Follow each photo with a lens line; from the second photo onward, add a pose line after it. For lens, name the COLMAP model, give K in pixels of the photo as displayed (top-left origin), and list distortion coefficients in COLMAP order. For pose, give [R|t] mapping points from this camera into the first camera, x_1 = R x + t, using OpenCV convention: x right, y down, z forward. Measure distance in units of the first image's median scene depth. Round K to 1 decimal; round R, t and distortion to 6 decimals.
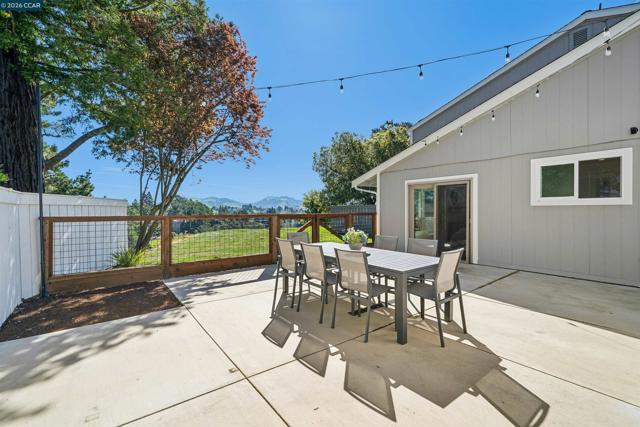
lens RADIAL K [[284.8, 0, 318.7], [0, 284.8, 213.4], [0, 0, 1]] dist [-0.003741, -0.000195]
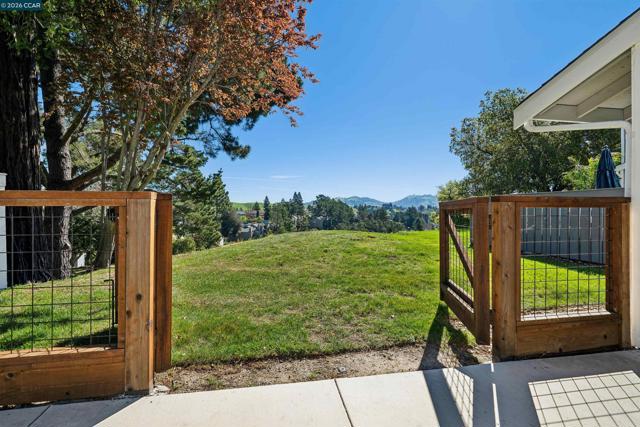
lens RADIAL K [[284.8, 0, 320.4], [0, 284.8, 211.2], [0, 0, 1]] dist [-0.003741, -0.000195]
pose [[0.886433, 0.010540, -0.462736, 0.022989], [-0.012969, 0.999914, -0.002069, 0.004160], [0.462674, 0.007835, 0.886494, 0.195547]]
